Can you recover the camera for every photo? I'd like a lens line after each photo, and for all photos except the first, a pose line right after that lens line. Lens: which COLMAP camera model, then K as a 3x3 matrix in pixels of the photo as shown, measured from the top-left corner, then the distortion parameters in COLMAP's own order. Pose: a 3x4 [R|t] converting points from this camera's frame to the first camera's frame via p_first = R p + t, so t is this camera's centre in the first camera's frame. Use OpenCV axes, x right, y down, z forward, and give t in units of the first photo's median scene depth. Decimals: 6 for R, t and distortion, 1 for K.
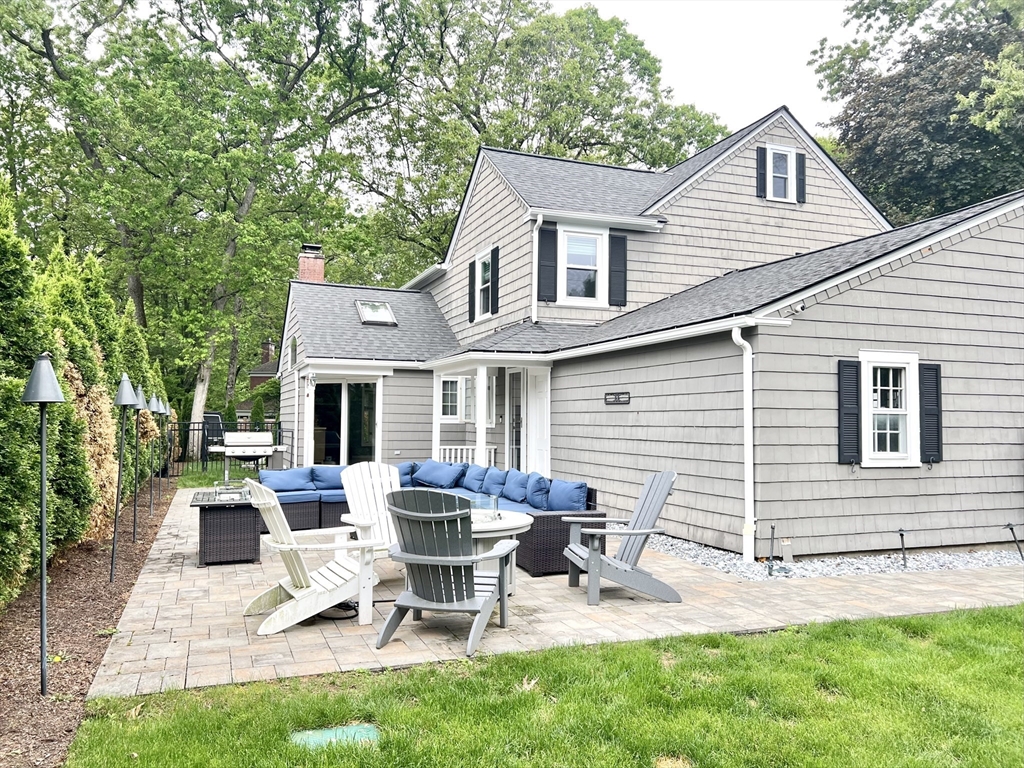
lens RADIAL K [[787.6, 0, 512.0], [0, 787.6, 384.6], [0, 0, 1]] dist [0.003243, 0.000156]
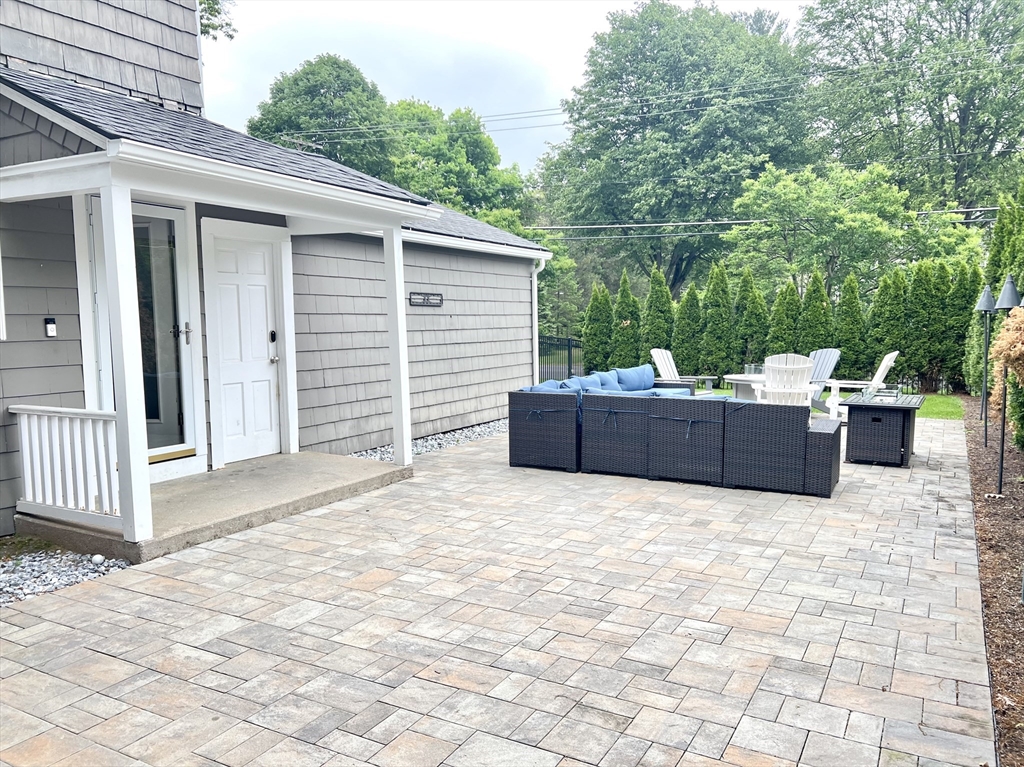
lens RADIAL K [[787.6, 0, 511.7], [0, 787.6, 387.5], [0, 0, 1]] dist [0.003243, 0.000156]
pose [[-0.657206, -0.063114, 0.751064, -0.638886], [-0.028118, 0.997847, 0.059247, 0.064407], [-0.753187, 0.017819, -0.657565, 1.594657]]
